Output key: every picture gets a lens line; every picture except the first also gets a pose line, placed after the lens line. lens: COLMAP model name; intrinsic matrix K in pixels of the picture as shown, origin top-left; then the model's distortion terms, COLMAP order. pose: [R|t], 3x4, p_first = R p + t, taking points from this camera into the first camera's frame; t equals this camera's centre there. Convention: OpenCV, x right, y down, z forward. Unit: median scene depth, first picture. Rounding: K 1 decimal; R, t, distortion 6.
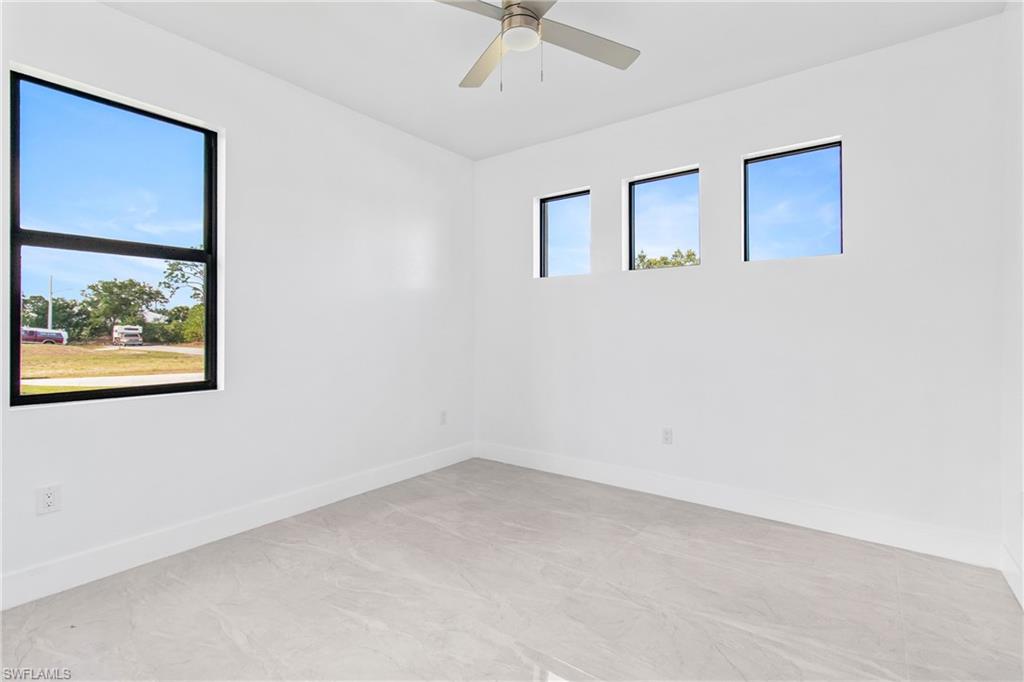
lens RADIAL K [[470.3, 0, 516.1], [0, 470.3, 327.1], [0, 0, 1]] dist [0.003280, 0.000027]
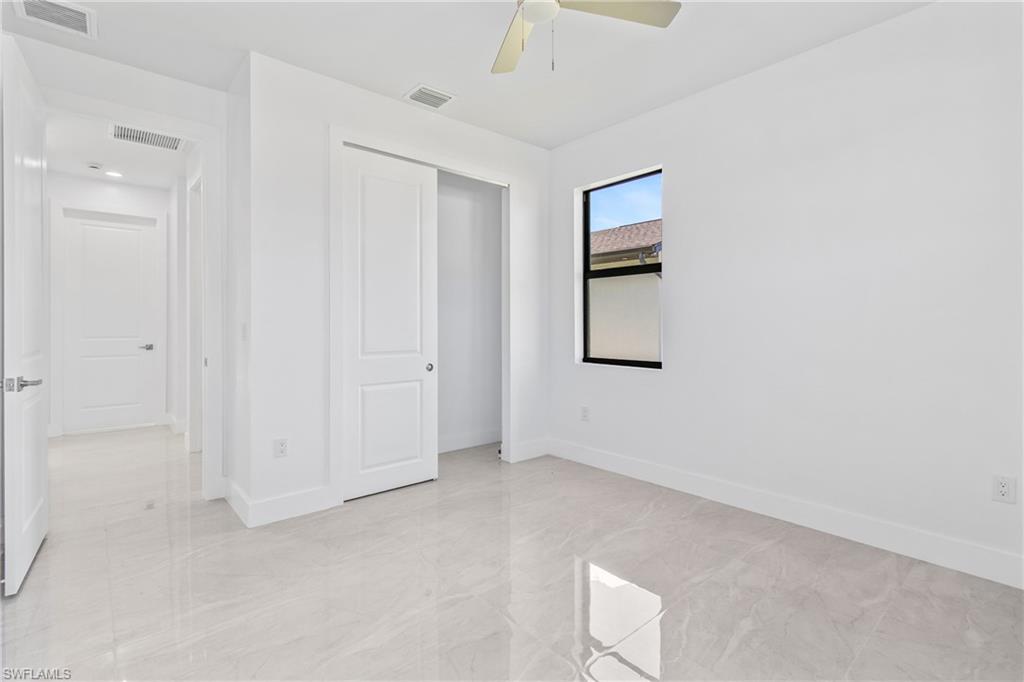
lens RADIAL K [[475.0, 0, 507.6], [0, 475.0, 328.6], [0, 0, 1]] dist [0.002485, 0.000230]
pose [[-0.223873, 0.003952, -0.974610, 0.748927], [0.007701, 0.999968, 0.002286, 0.018480], [0.974588, -0.006994, -0.223897, 0.920576]]
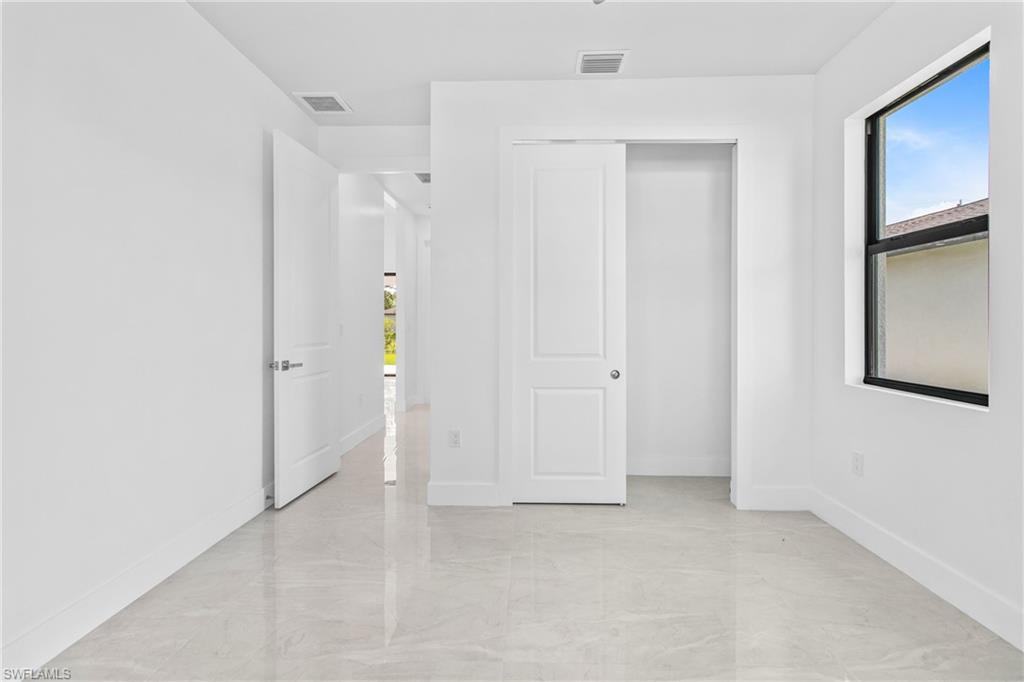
lens RADIAL K [[470.3, 0, 516.1], [0, 470.3, 327.1], [0, 0, 1]] dist [0.003280, 0.000027]
pose [[-0.819787, 0.000968, -0.572668, 0.344714], [0.000906, 1.000000, 0.000394, 0.012515], [0.572668, -0.000196, -0.819787, 1.217570]]
